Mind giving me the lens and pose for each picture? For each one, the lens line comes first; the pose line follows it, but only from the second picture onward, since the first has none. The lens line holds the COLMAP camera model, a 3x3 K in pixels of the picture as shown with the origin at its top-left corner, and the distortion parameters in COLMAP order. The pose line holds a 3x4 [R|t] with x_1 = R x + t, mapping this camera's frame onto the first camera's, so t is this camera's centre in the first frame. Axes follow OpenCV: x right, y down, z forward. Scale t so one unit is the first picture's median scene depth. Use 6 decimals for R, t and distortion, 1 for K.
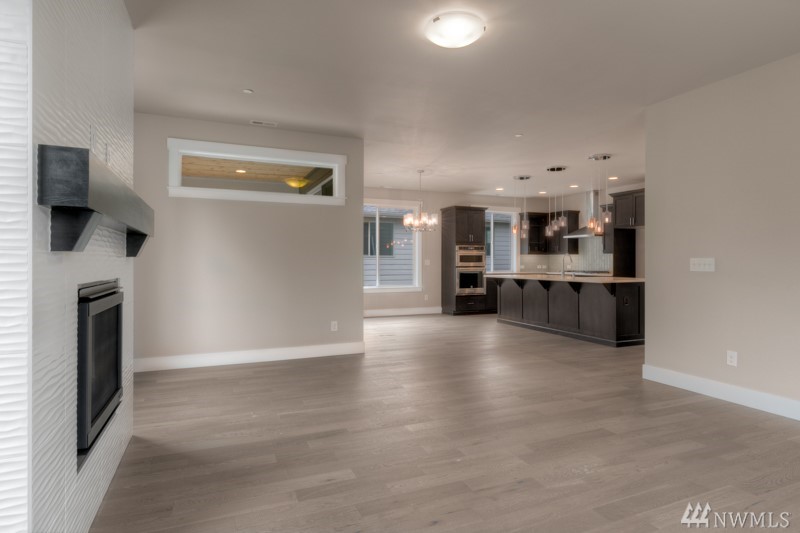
lens RADIAL K [[448.1, 0, 401.0], [0, 448.1, 266.1], [0, 0, 1]] dist [0.000382, 0.000230]
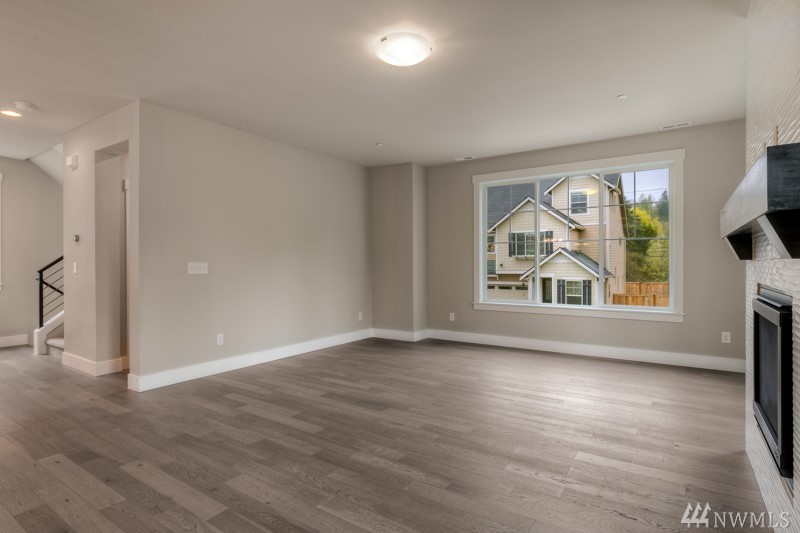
lens RADIAL K [[410.9, 0, 401.7], [0, 410.9, 263.5], [0, 0, 1]] dist [0.000779, 0.000332]
pose [[-0.547875, -0.001559, 0.836559, -0.547663], [0.002344, 0.999991, 0.003399, -0.018684], [-0.836557, 0.003823, -0.547867, 1.188607]]
